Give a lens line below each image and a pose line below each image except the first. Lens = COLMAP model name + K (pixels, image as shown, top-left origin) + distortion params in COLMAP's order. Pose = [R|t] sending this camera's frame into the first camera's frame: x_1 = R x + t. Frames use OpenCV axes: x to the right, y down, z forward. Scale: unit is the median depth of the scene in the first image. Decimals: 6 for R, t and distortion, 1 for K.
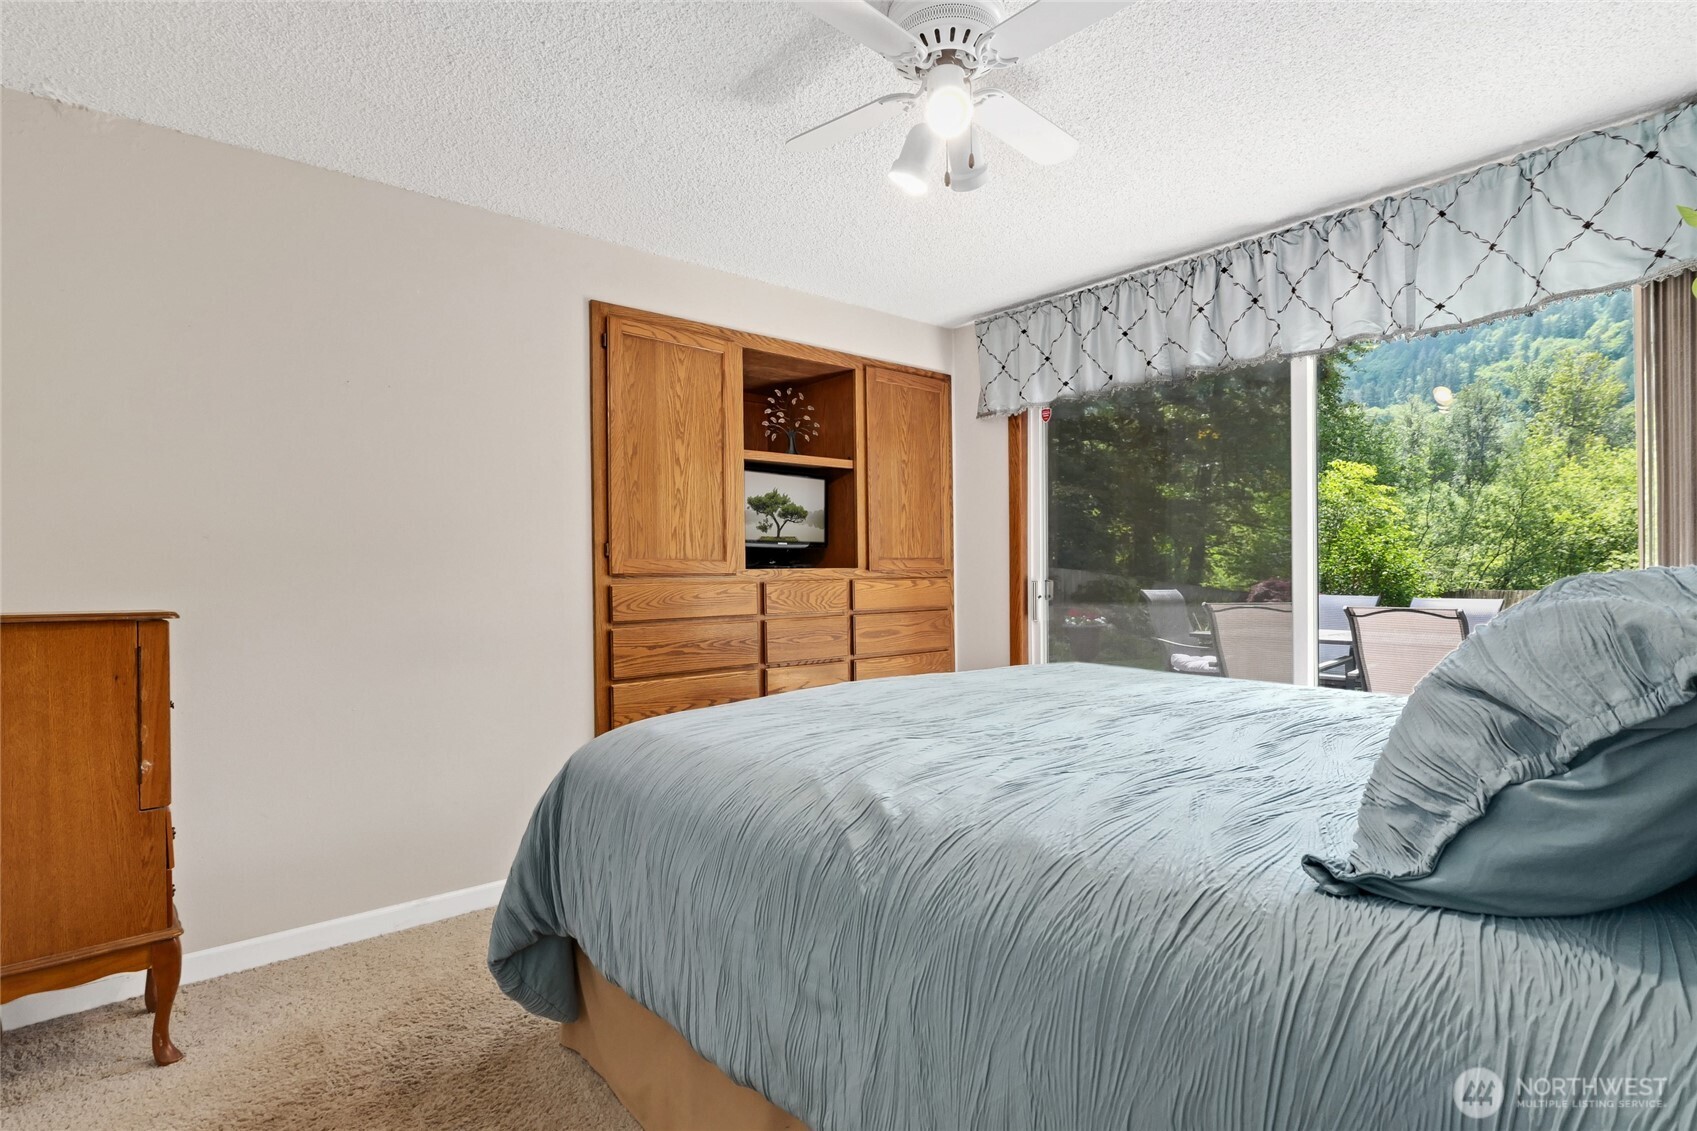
lens RADIAL K [[830.9, 0, 848.5], [0, 830.9, 565.5], [0, 0, 1]] dist [-0.000922, 0.000866]
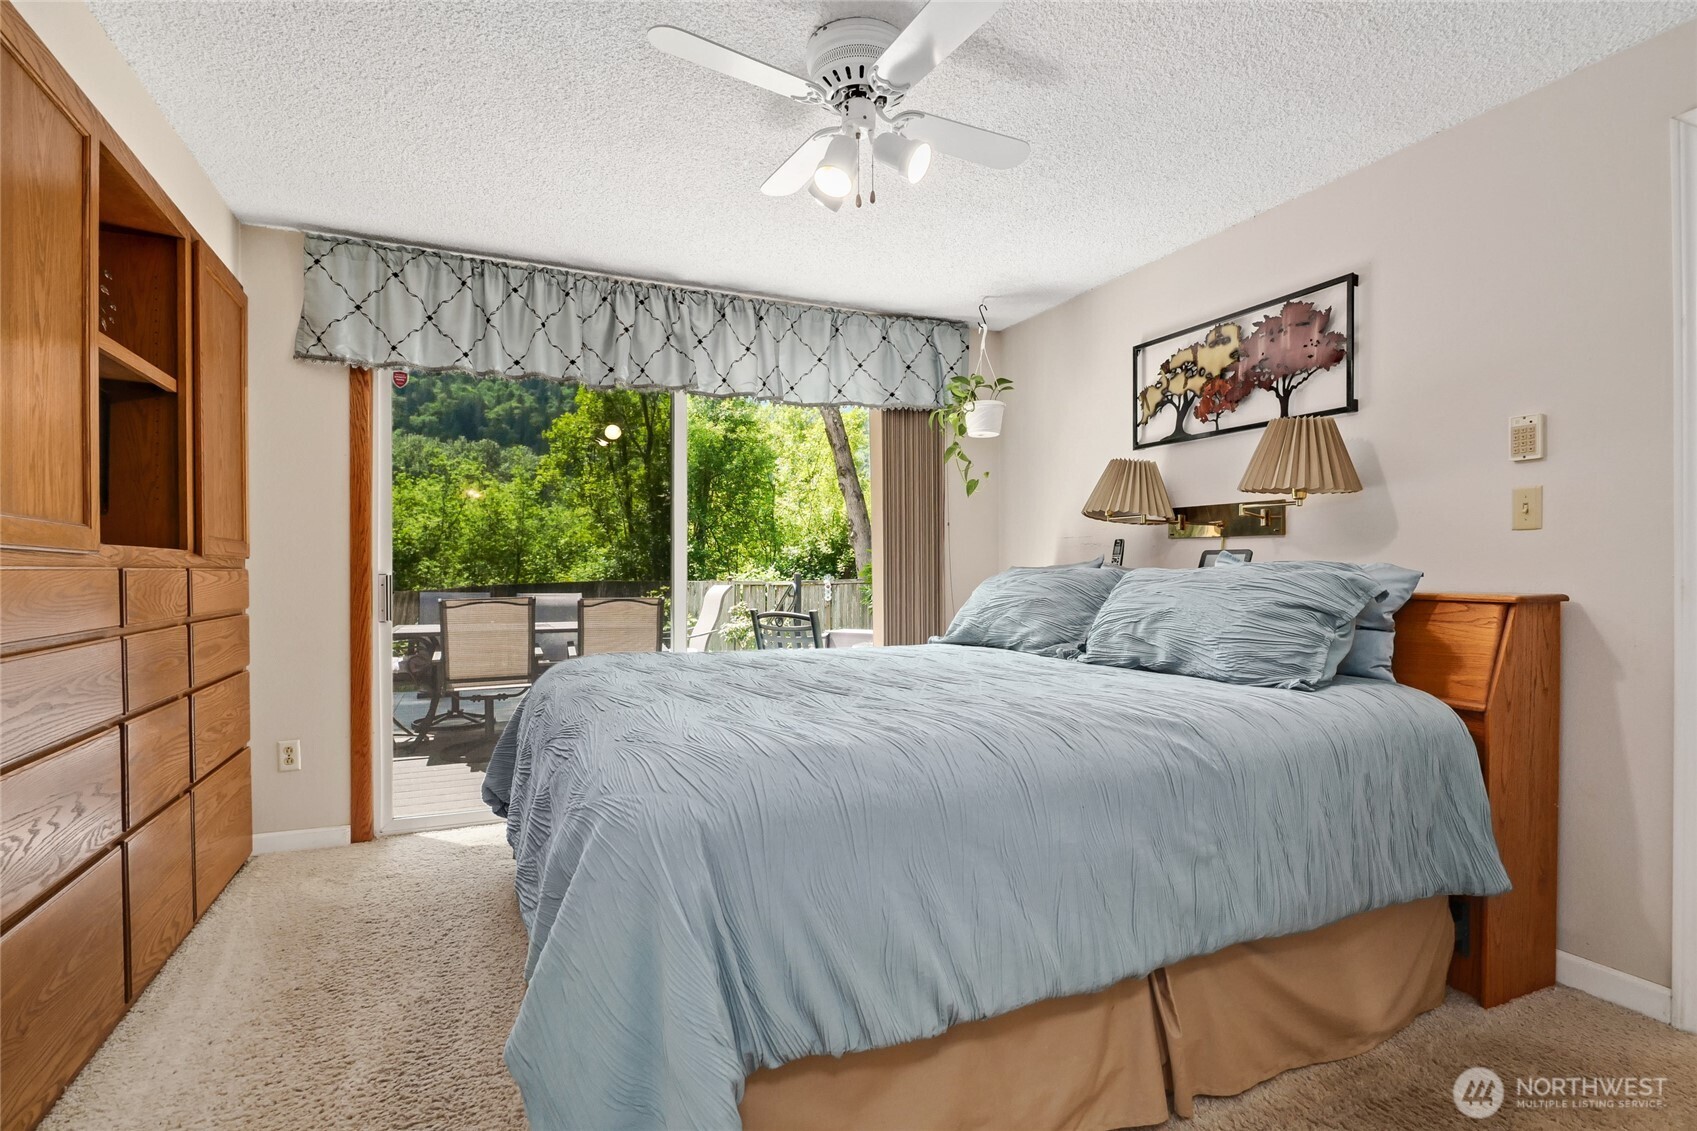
lens RADIAL K [[830.9, 0, 848.5], [0, 830.9, 565.5], [0, 0, 1]] dist [-0.000922, 0.000866]
pose [[0.277566, 0.022220, 0.960449, -0.510542], [-0.009353, 0.999748, -0.020426, 0.025392], [-0.960661, -0.003314, 0.277704, 0.370715]]
